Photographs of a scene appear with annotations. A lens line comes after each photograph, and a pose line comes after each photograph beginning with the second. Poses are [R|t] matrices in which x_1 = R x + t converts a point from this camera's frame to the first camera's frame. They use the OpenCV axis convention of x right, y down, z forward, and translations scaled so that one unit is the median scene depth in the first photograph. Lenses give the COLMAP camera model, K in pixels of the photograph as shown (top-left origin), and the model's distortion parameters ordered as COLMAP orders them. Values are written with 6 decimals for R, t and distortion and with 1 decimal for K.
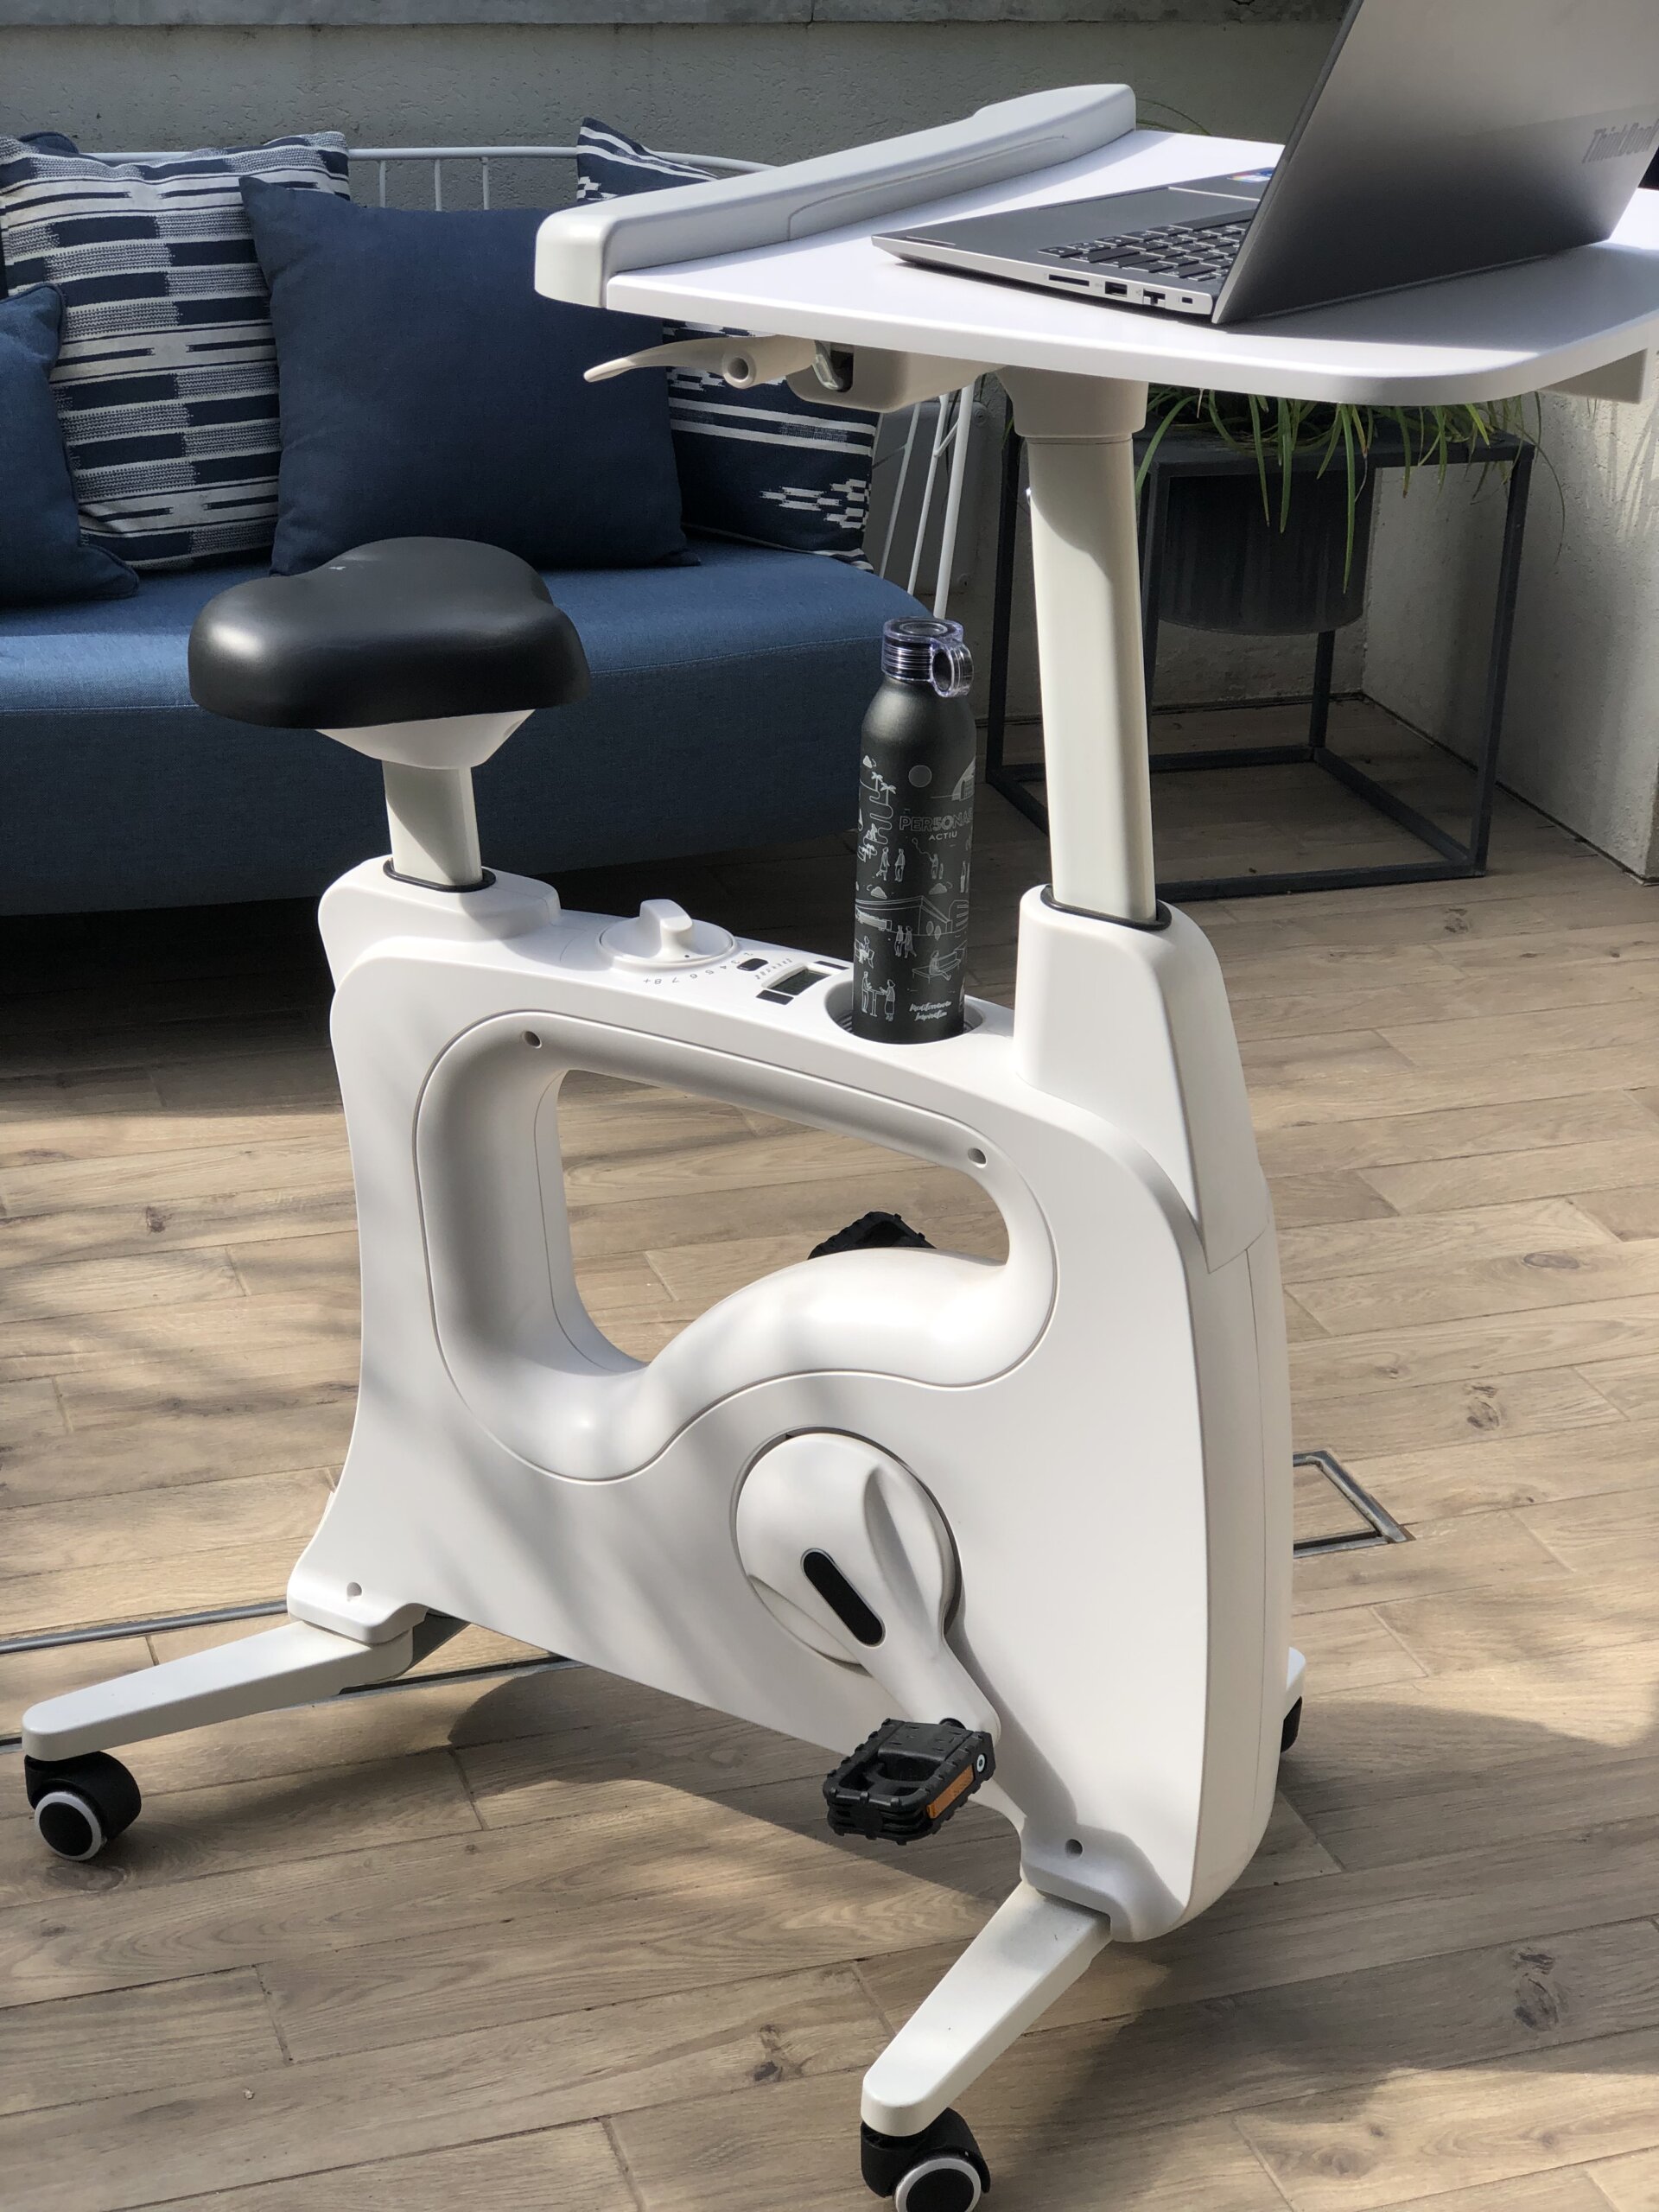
lens RADIAL K [[3664.5, 0, 829.5], [0, 3664.5, 1106.0], [0, 0, 1]] dist [0.011219, 0.290260]
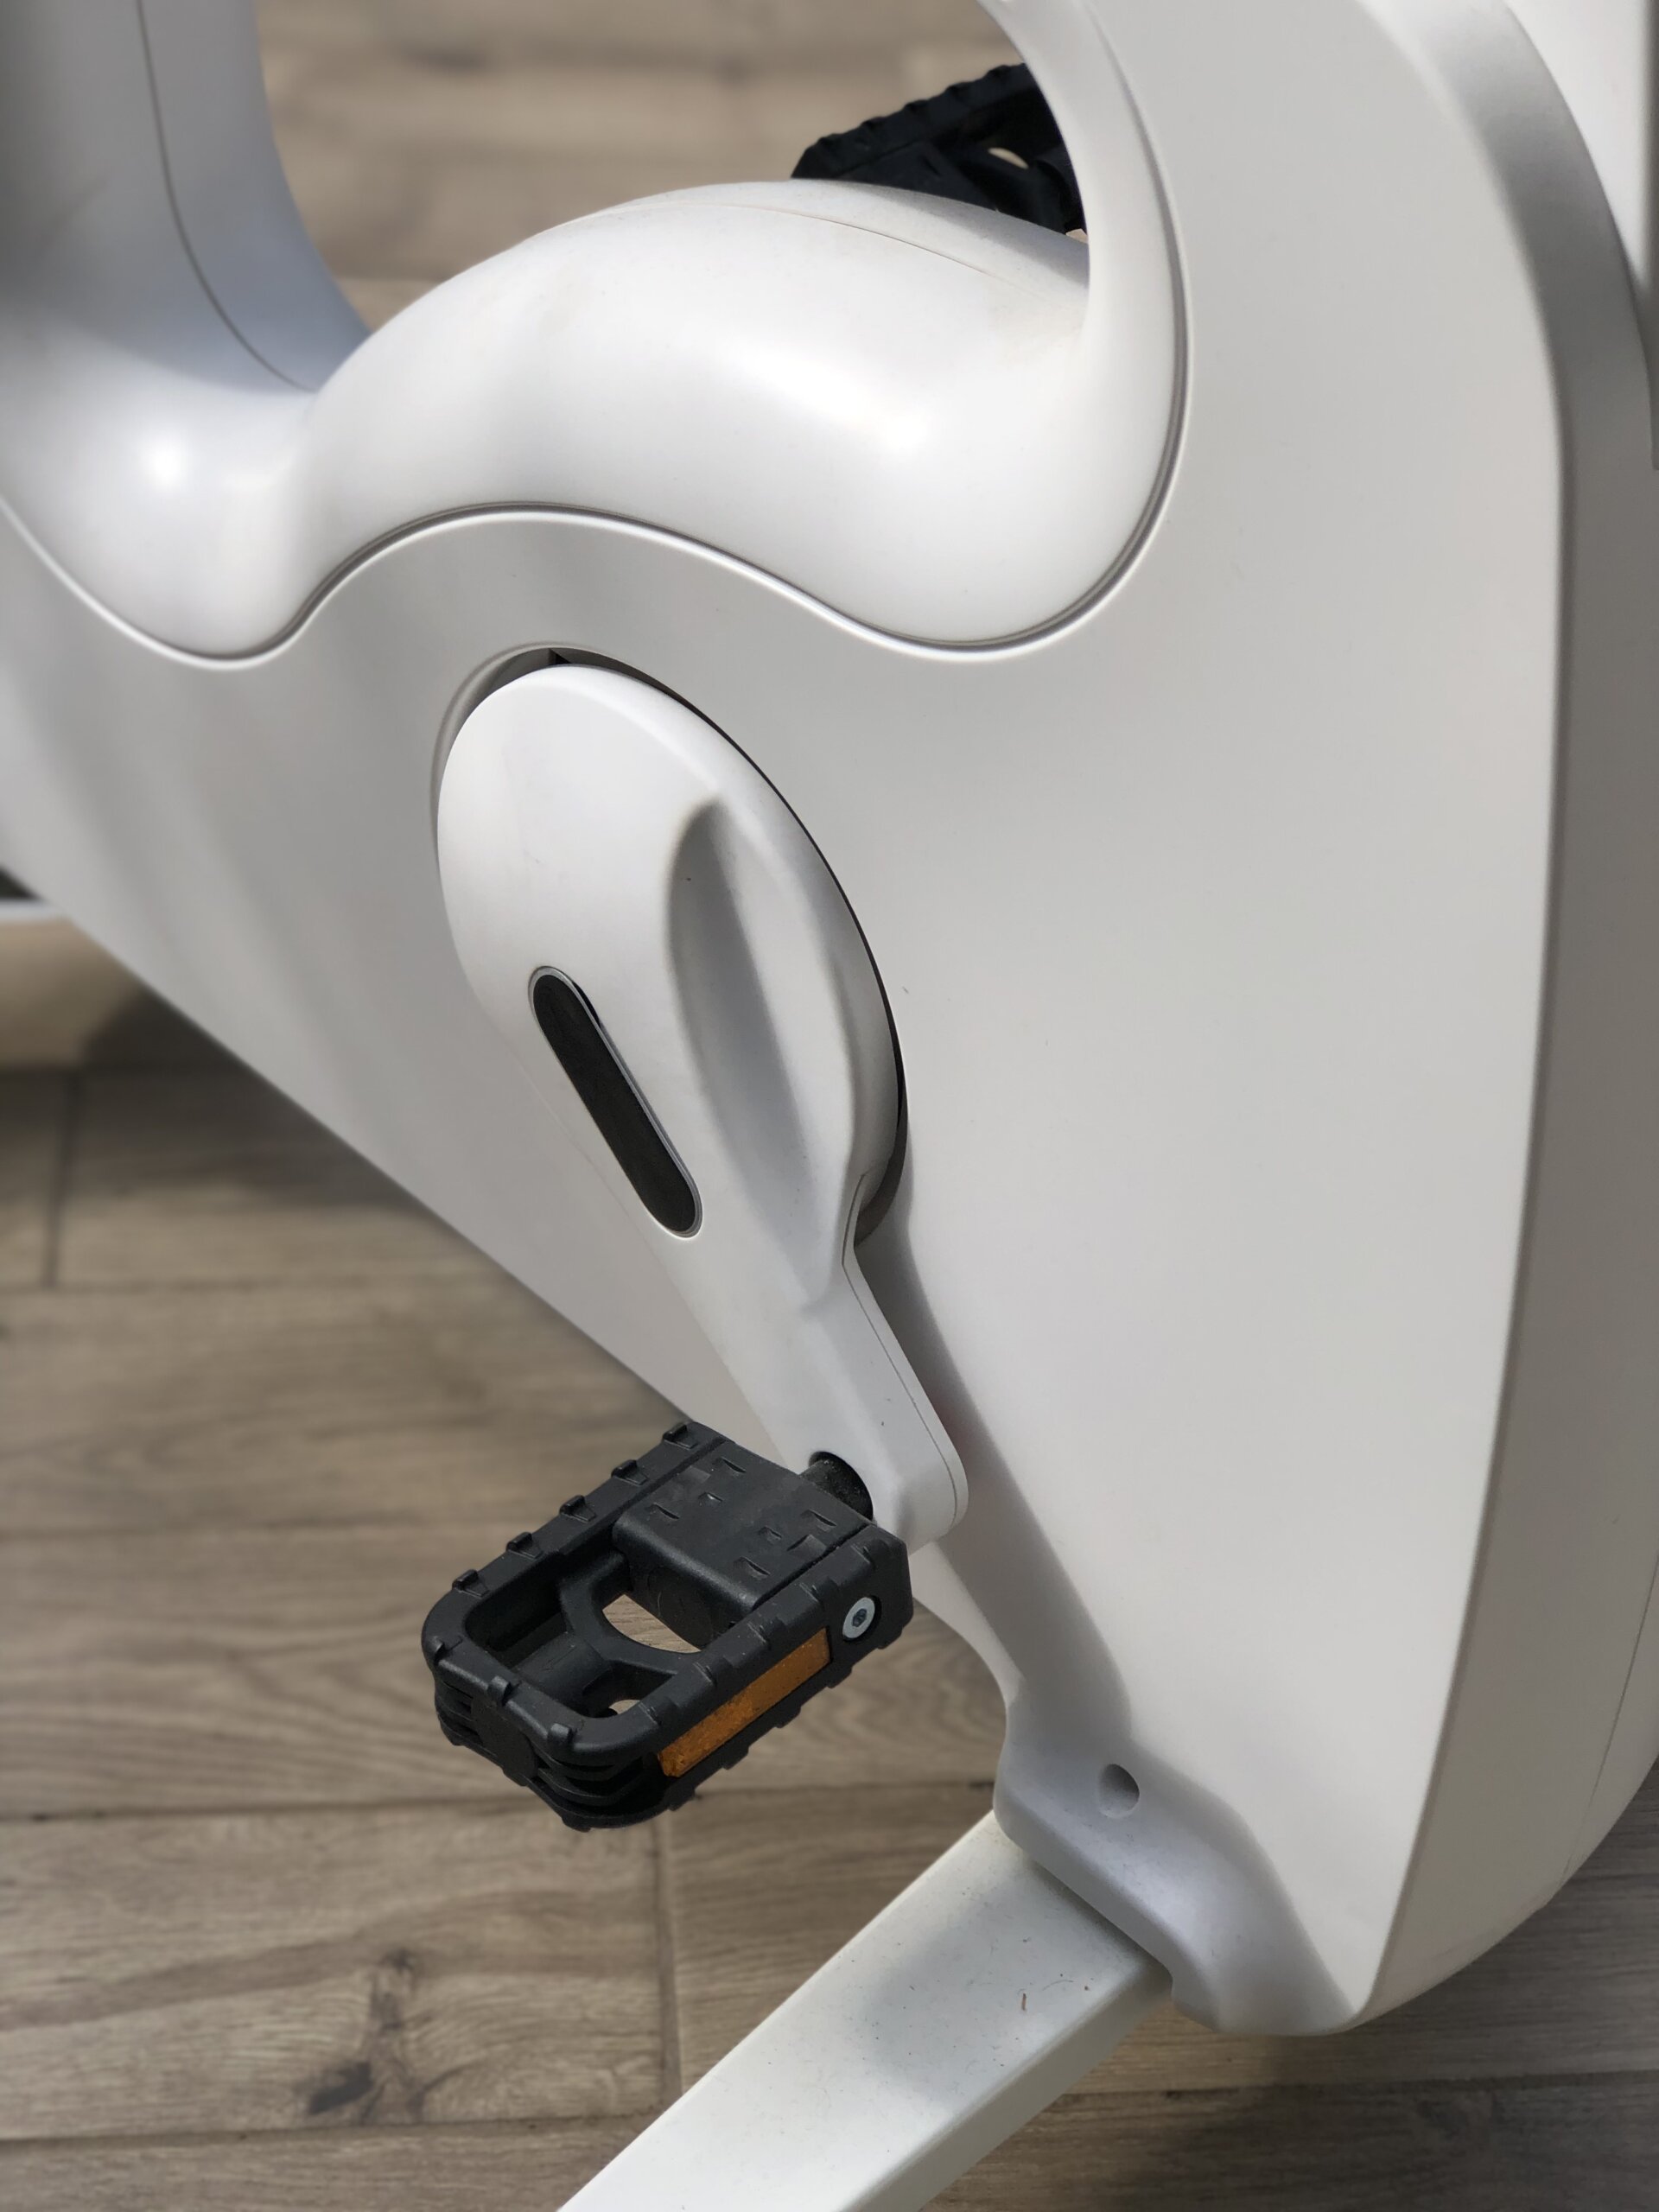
lens RADIAL K [[3684.3, 0, 828.2], [0, 3684.3, 1076.6], [0, 0, 1]] dist [0.104519, -0.042641]
pose [[0.966853, 0.182955, -0.178107, 0.093082], [-0.114859, 0.934632, 0.336556, -0.003041], [0.228039, -0.304943, 0.924666, 0.635909]]
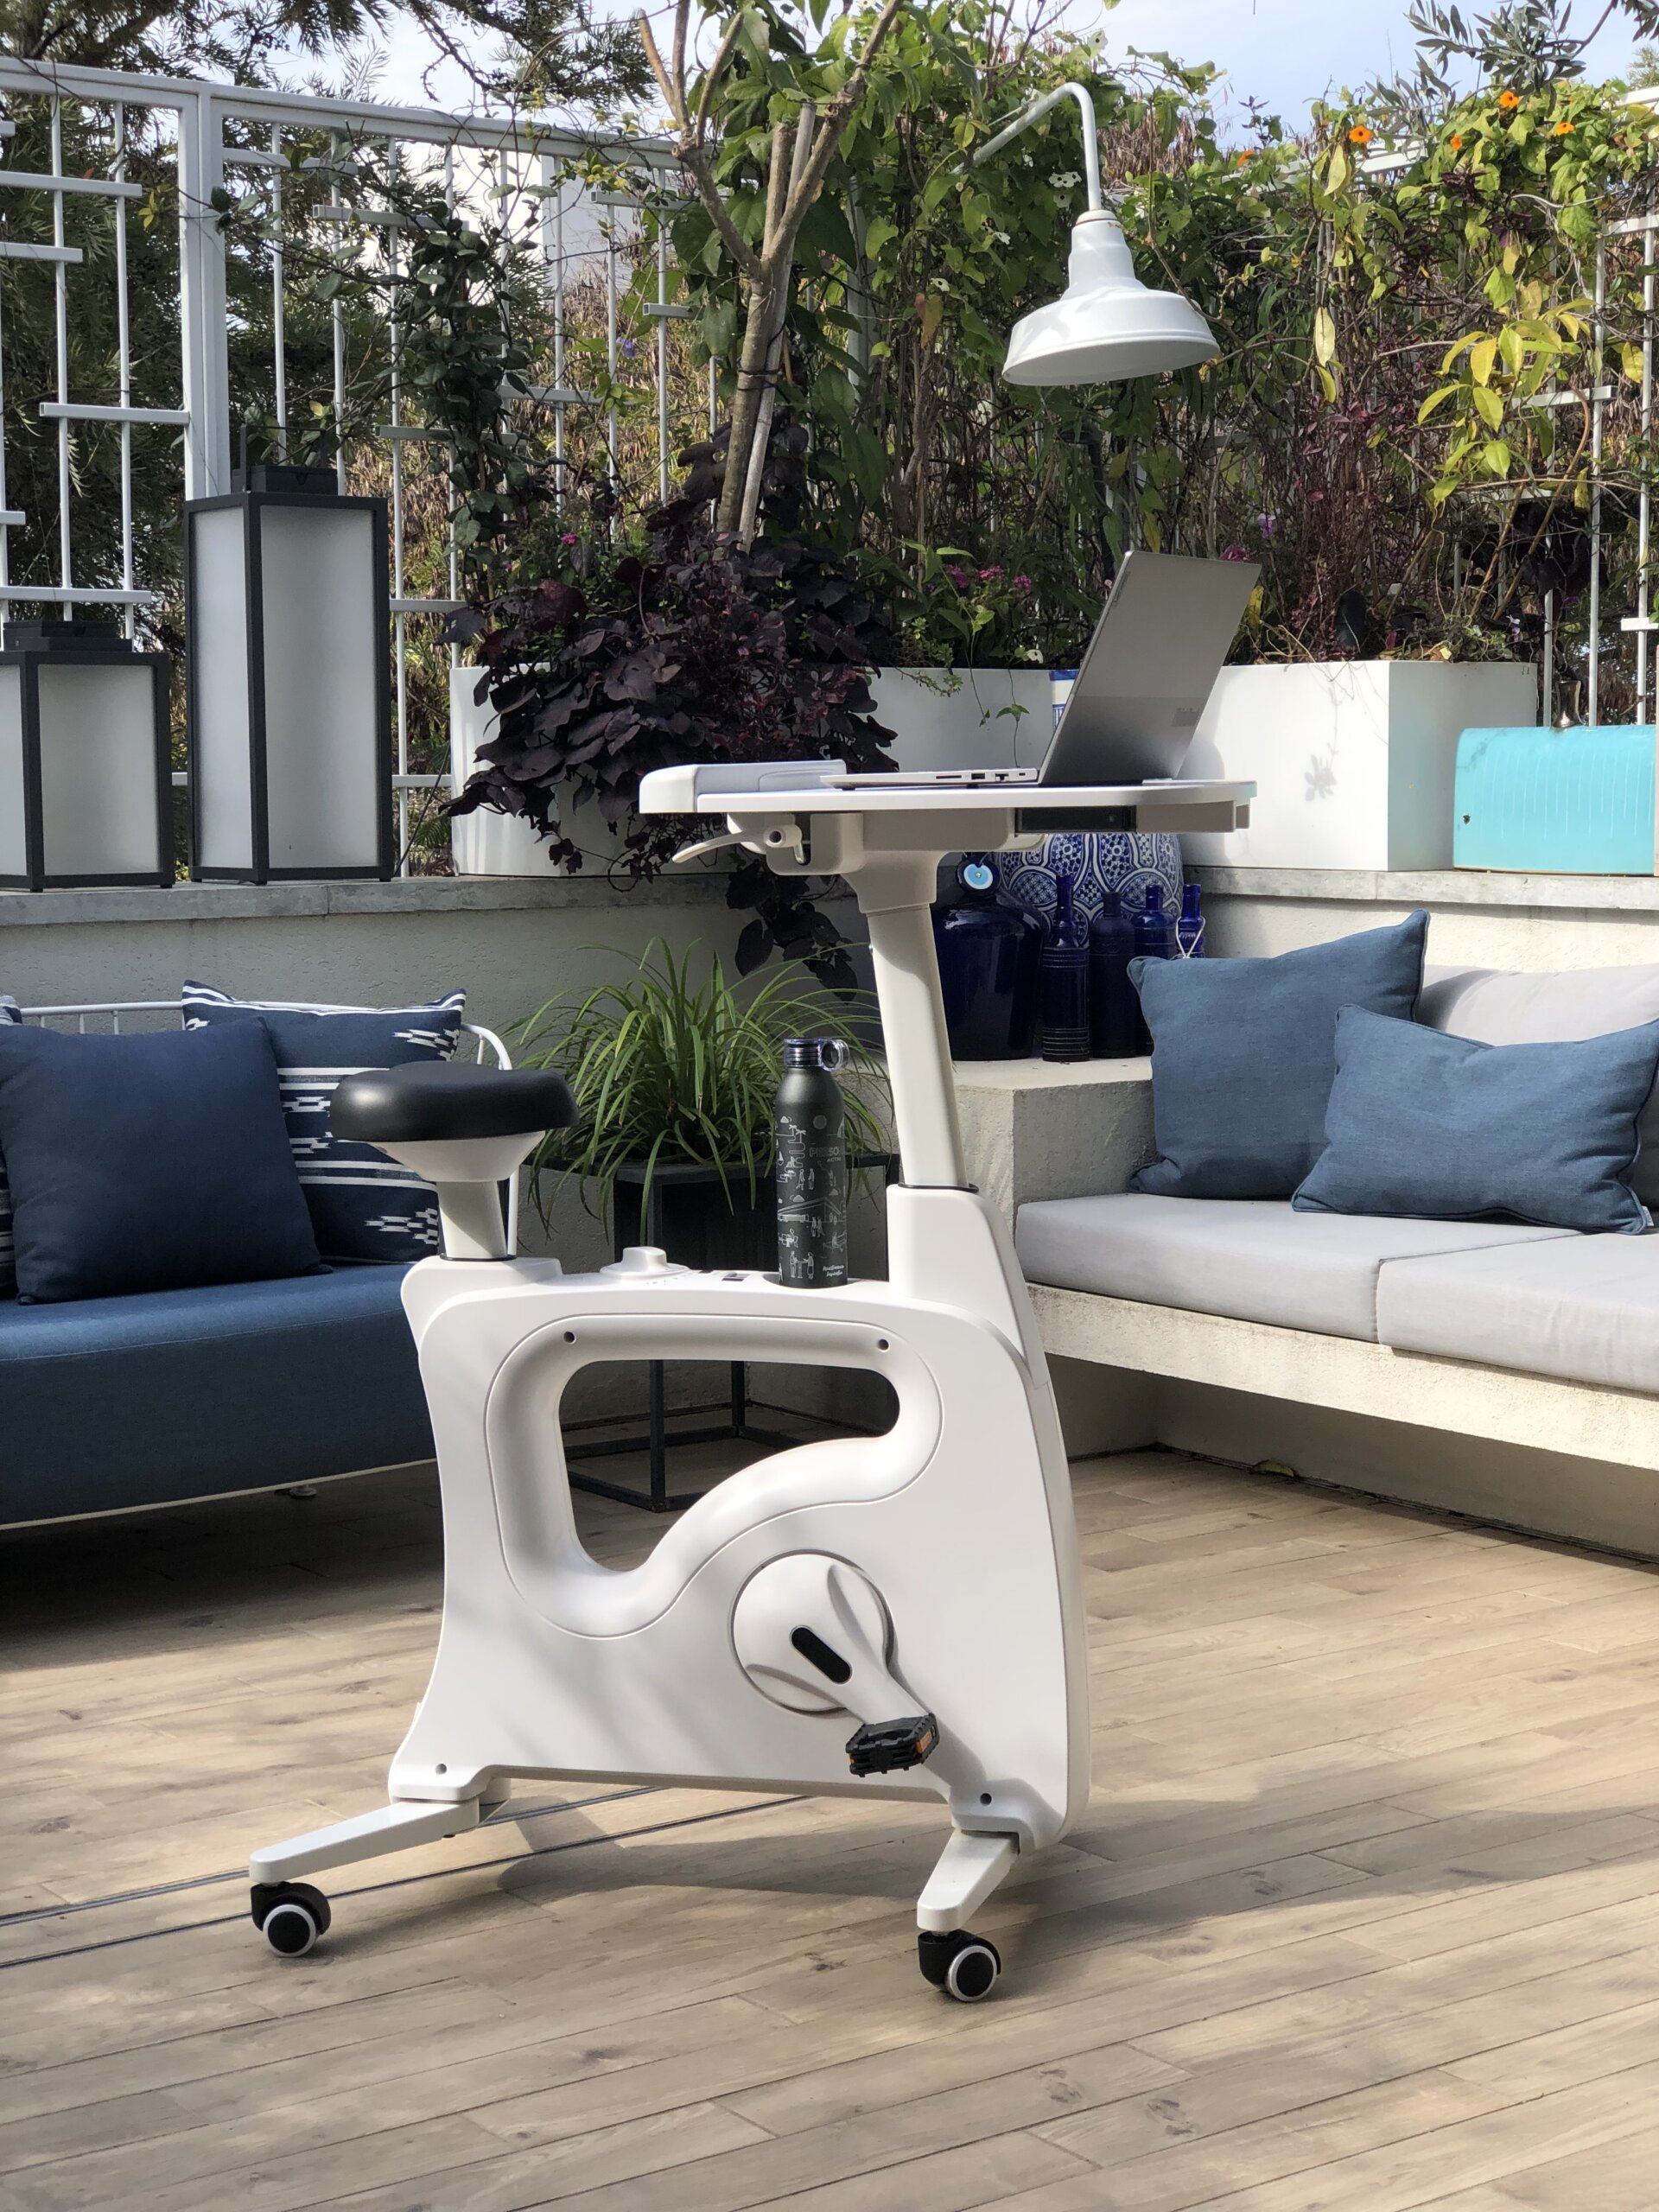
lens RADIAL K [[3664.5, 0, 829.5], [0, 3664.5, 1106.0], [0, 0, 1]] dist [0.011219, 0.290260]
pose [[0.955218, -0.071113, 0.287230, -0.420403], [0.156078, 0.945765, -0.284901, 0.354620], [-0.251392, 0.316973, 0.914511, -0.498722]]
